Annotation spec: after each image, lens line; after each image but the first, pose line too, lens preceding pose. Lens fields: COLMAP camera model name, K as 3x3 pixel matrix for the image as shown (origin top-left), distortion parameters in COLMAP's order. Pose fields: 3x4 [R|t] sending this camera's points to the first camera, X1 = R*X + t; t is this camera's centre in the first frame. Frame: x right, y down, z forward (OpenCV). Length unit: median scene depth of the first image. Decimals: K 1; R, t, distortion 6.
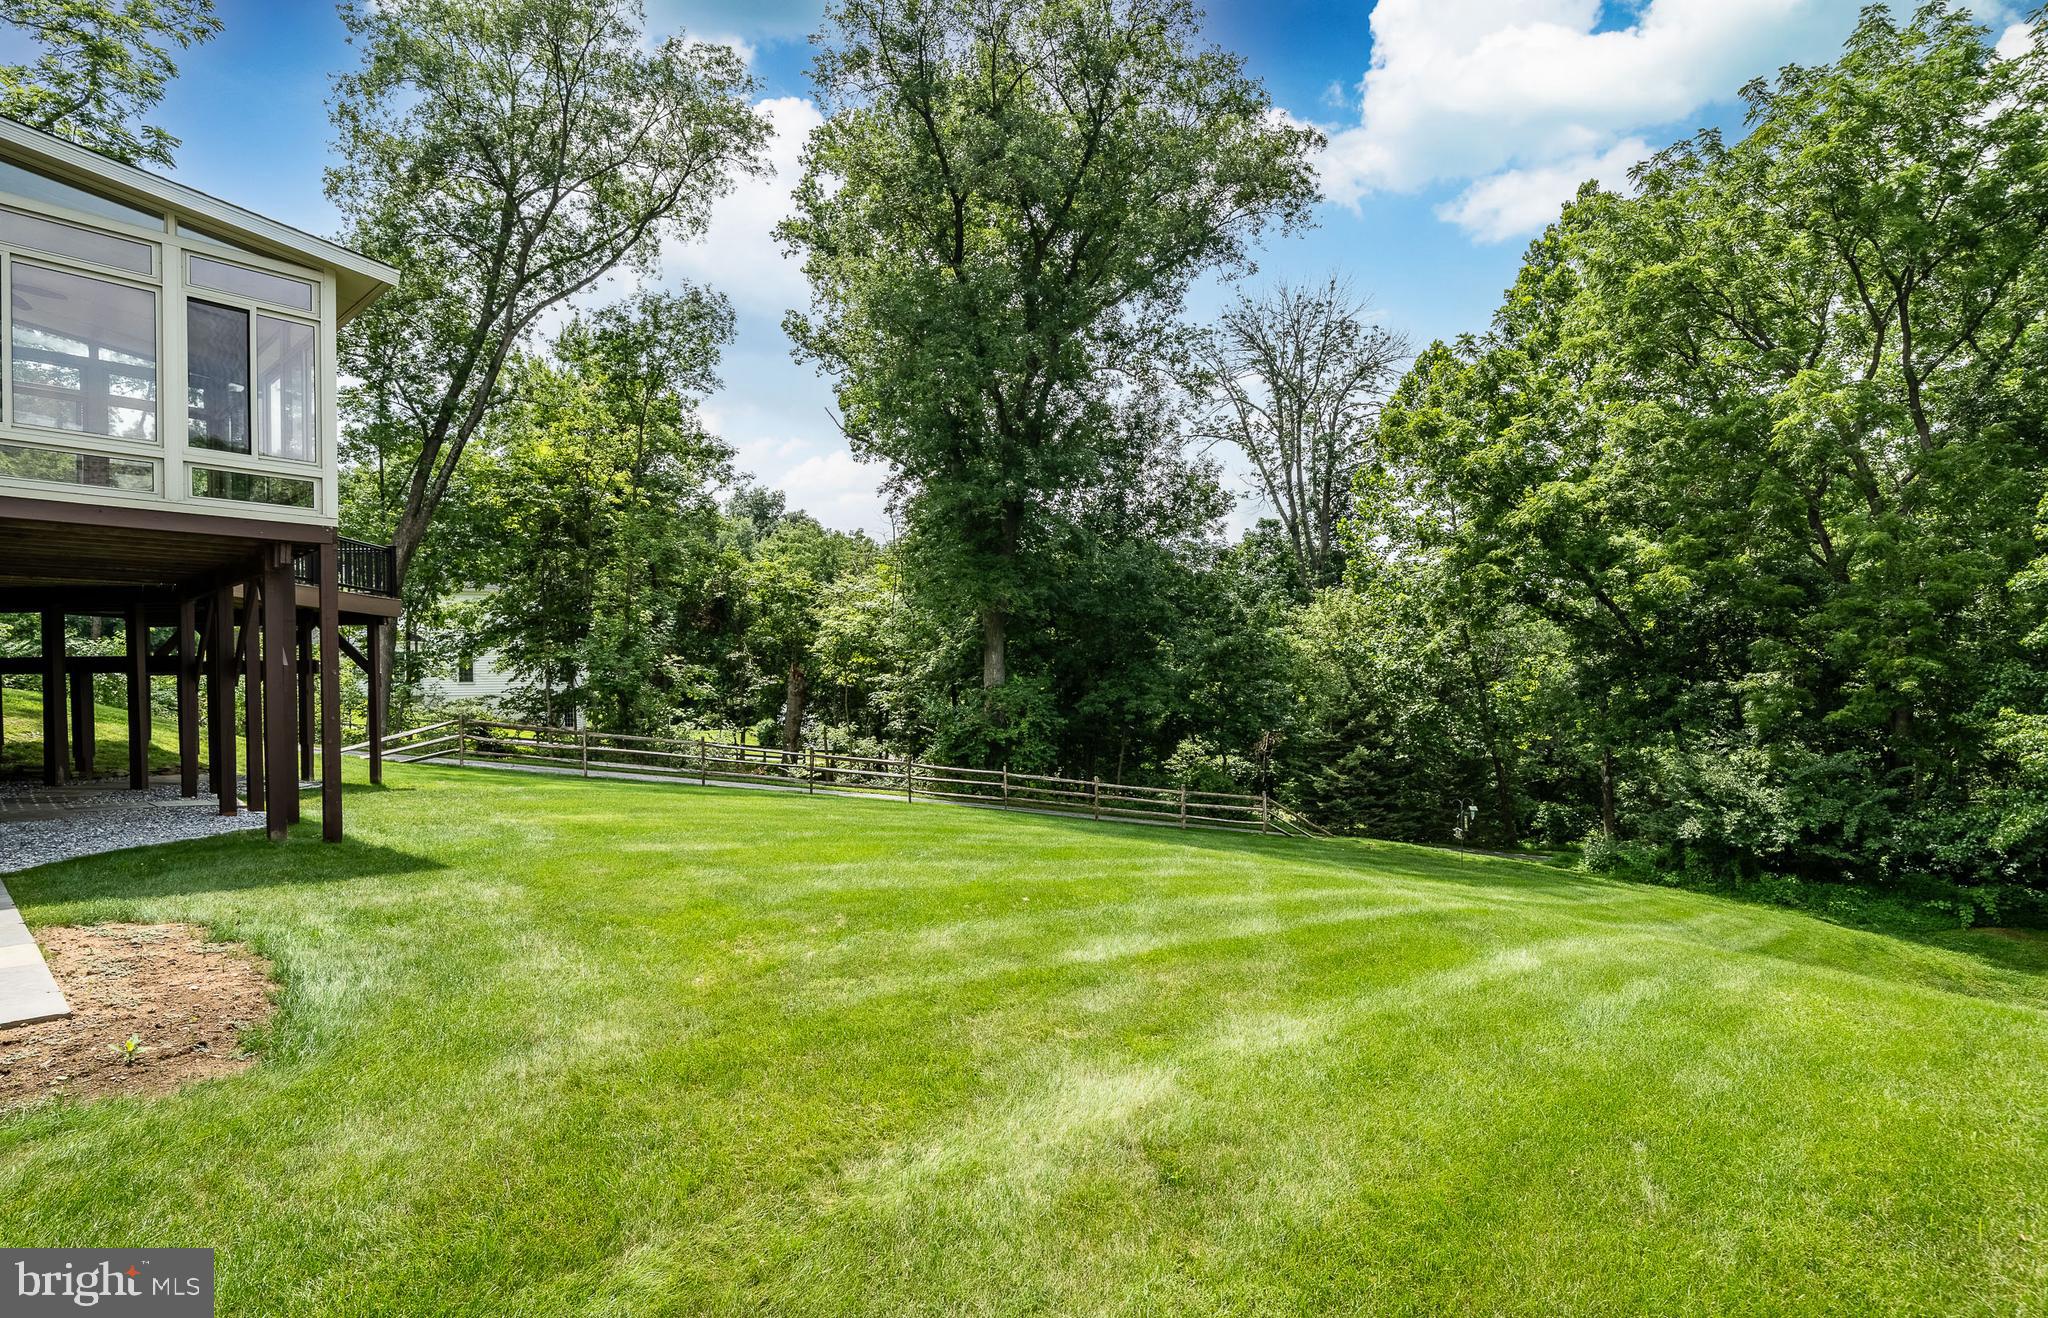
lens RADIAL K [[1040.7, 0, 1013.1], [0, 1040.7, 667.0], [0, 0, 1]] dist [-0.000284, -0.000378]
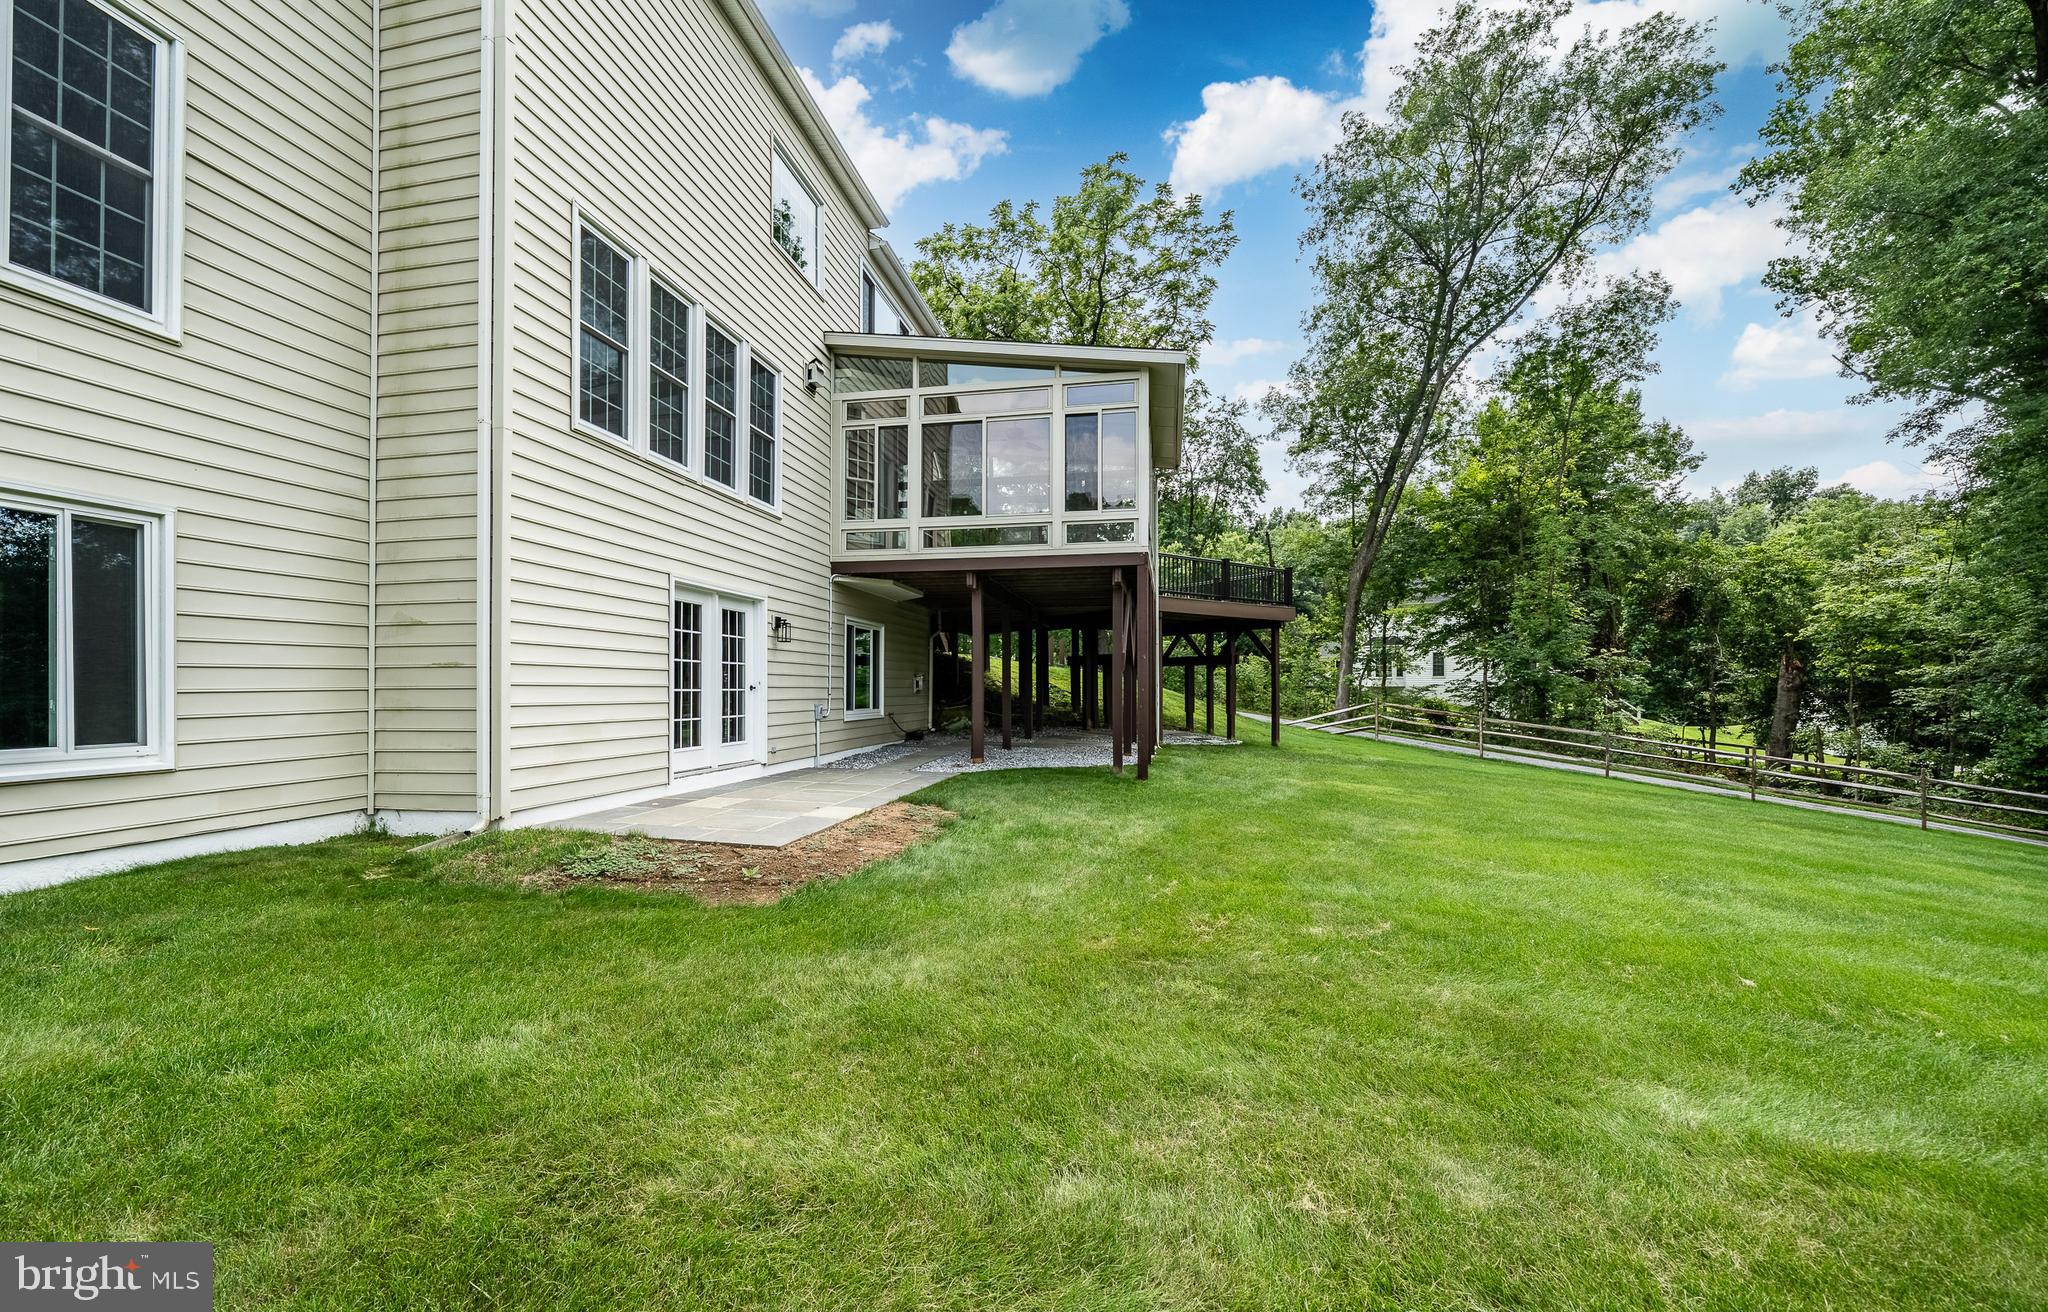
lens RADIAL K [[793.0, 0, 1021.7], [0, 793.0, 683.0], [0, 0, 1]] dist [-0.011732, -0.000260]
pose [[0.488345, 0.006475, -0.872627, 0.069746], [0.007643, 0.999902, 0.011697, 0.009676], [0.872617, -0.012382, 0.488248, 0.125203]]
